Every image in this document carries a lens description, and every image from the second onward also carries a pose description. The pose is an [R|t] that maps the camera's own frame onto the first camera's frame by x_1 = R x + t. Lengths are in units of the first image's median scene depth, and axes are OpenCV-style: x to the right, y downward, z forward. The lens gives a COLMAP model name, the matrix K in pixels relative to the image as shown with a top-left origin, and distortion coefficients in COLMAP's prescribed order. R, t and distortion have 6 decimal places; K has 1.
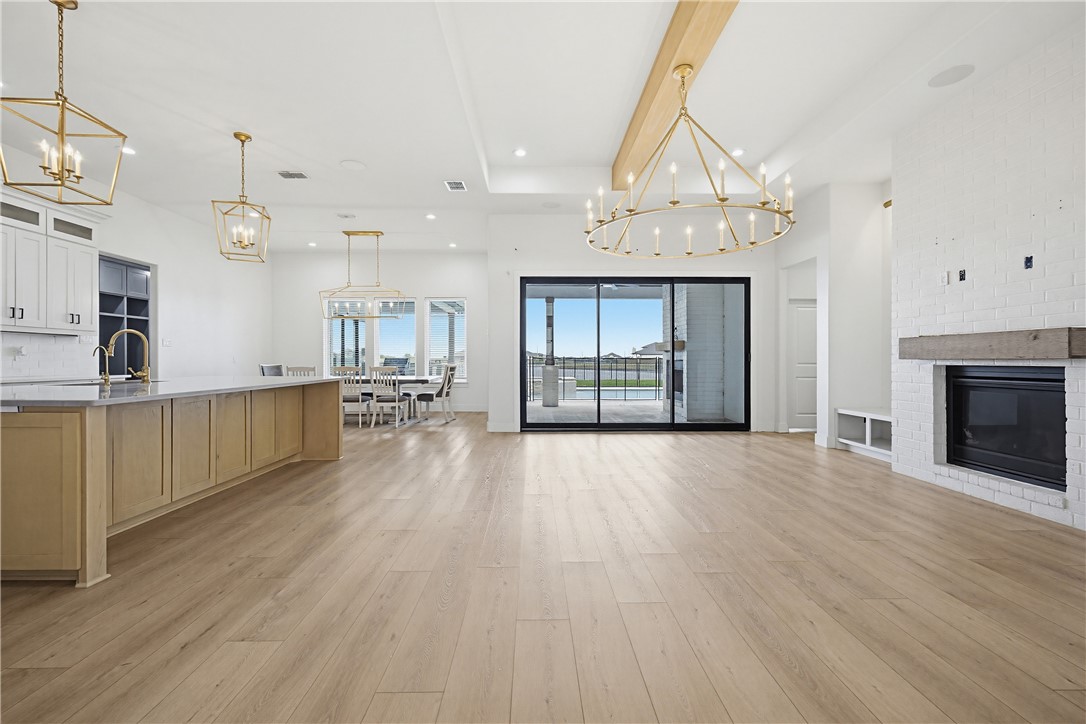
lens RADIAL K [[455.9, 0, 537.2], [0, 455.9, 367.9], [0, 0, 1]] dist [0.000567, 0.000084]
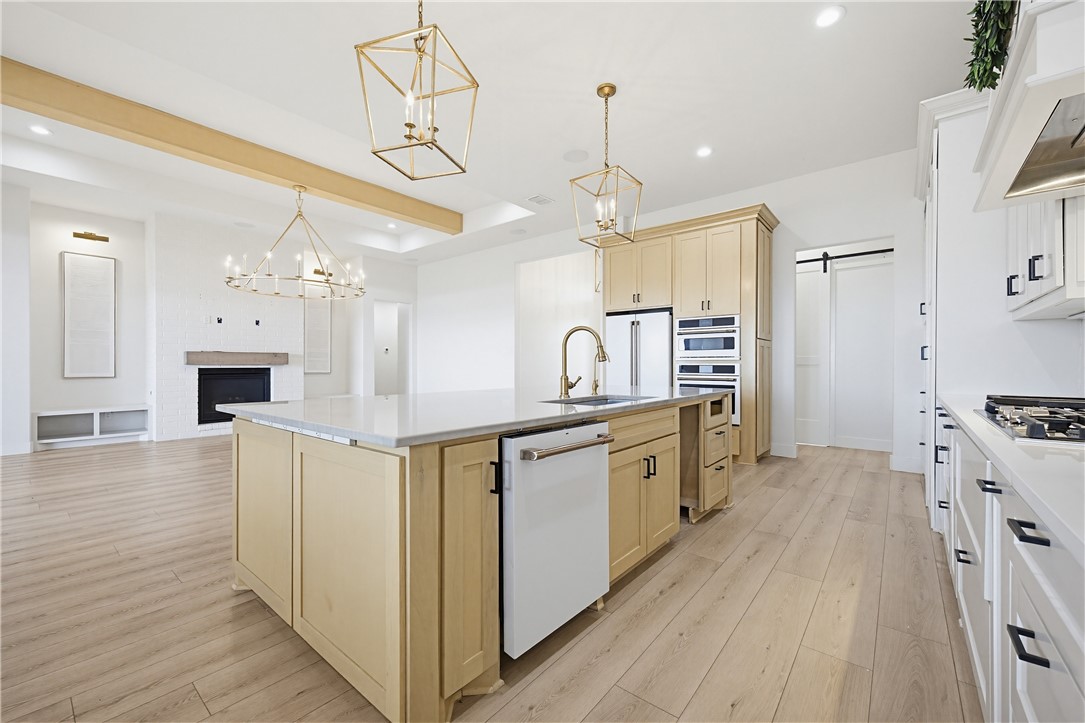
lens RADIAL K [[436.5, 0, 545.1], [0, 436.5, 365.5], [0, 0, 1]] dist [0.000620, -0.000156]
pose [[-0.773940, -0.003933, 0.633246, -1.139057], [0.004512, 0.999921, 0.011725, -0.028120], [-0.633243, 0.011932, -0.773861, 1.403250]]
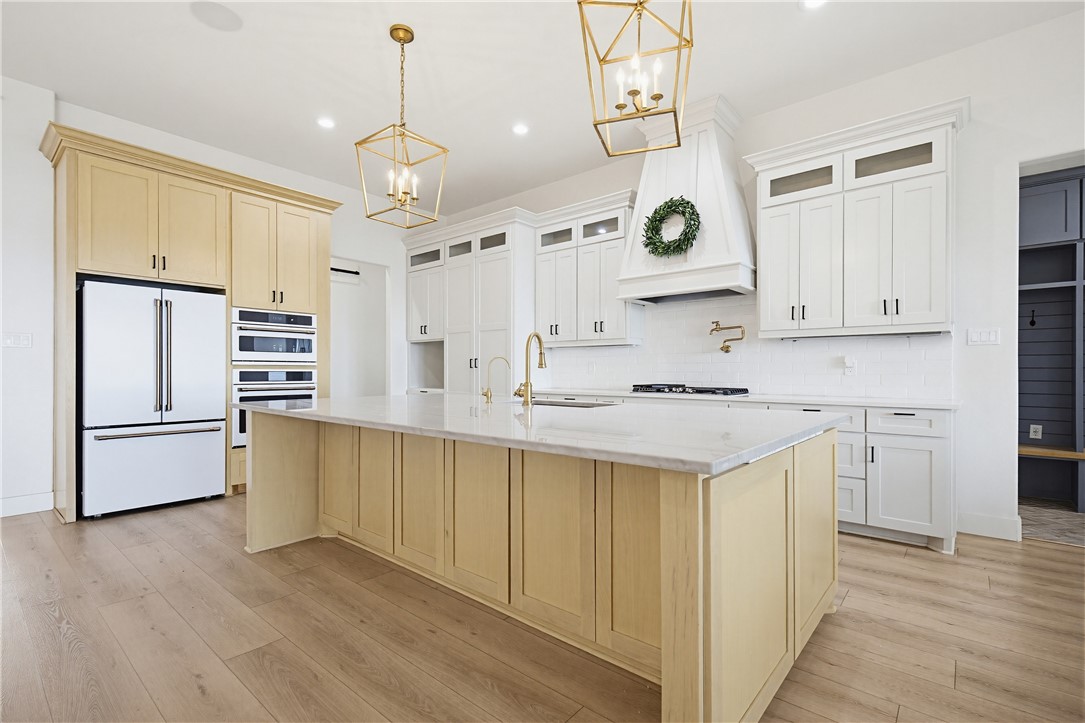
lens RADIAL K [[498.9, 0, 545.2], [0, 498.9, 369.1], [0, 0, 1]] dist [0.000045, -0.000076]
pose [[-0.646901, -0.005416, -0.762555, -0.243475], [-0.008901, 0.999960, 0.000449, -0.023393], [0.762522, 0.007077, -0.646923, 1.352420]]
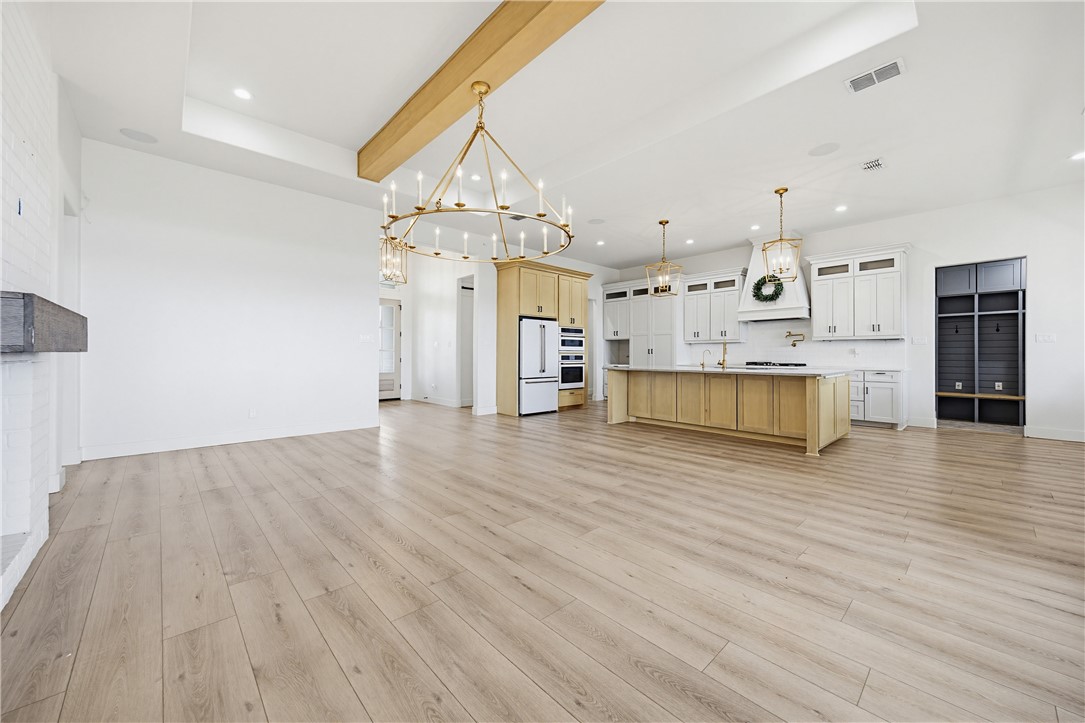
lens RADIAL K [[412.1, 0, 544.3], [0, 412.1, 352.1], [0, 0, 1]] dist [0.001593, 0.000141]
pose [[-0.730424, -0.008736, -0.682938, 0.763297], [-0.009222, 0.999953, -0.002928, -0.021451], [0.682932, 0.004160, -0.730470, 1.540404]]
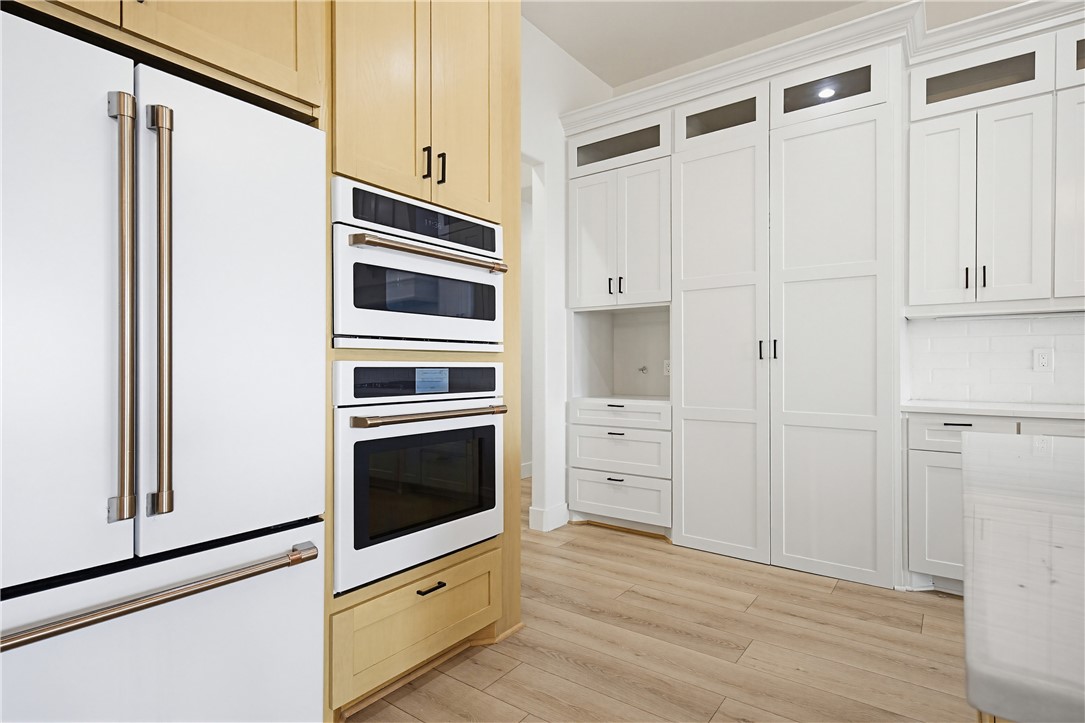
lens RADIAL K [[561.5, 0, 542.5], [0, 561.5, 361.5], [0, 0, 1]] dist [0.001544, 0.000175]
pose [[-0.596244, -0.006917, -0.802773, -0.388447], [-0.008257, 0.999963, -0.002483, -0.016897], [0.802761, 0.005148, -0.596279, 0.517283]]
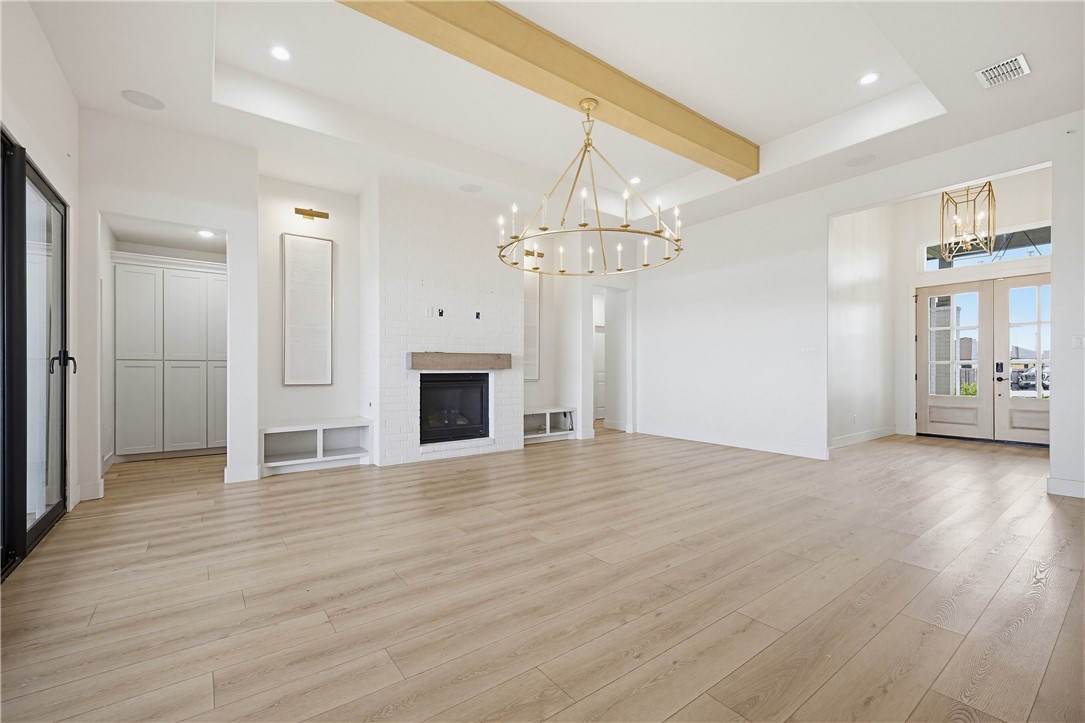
lens RADIAL K [[455.5, 0, 536.7], [0, 455.5, 367.4], [0, 0, 1]] dist [0.000567, 0.000084]
pose [[-0.594896, 0.001401, 0.803802, -0.404064], [0.008909, 0.999949, 0.004851, -0.026301], [-0.803754, 0.010047, -0.594878, 1.480698]]
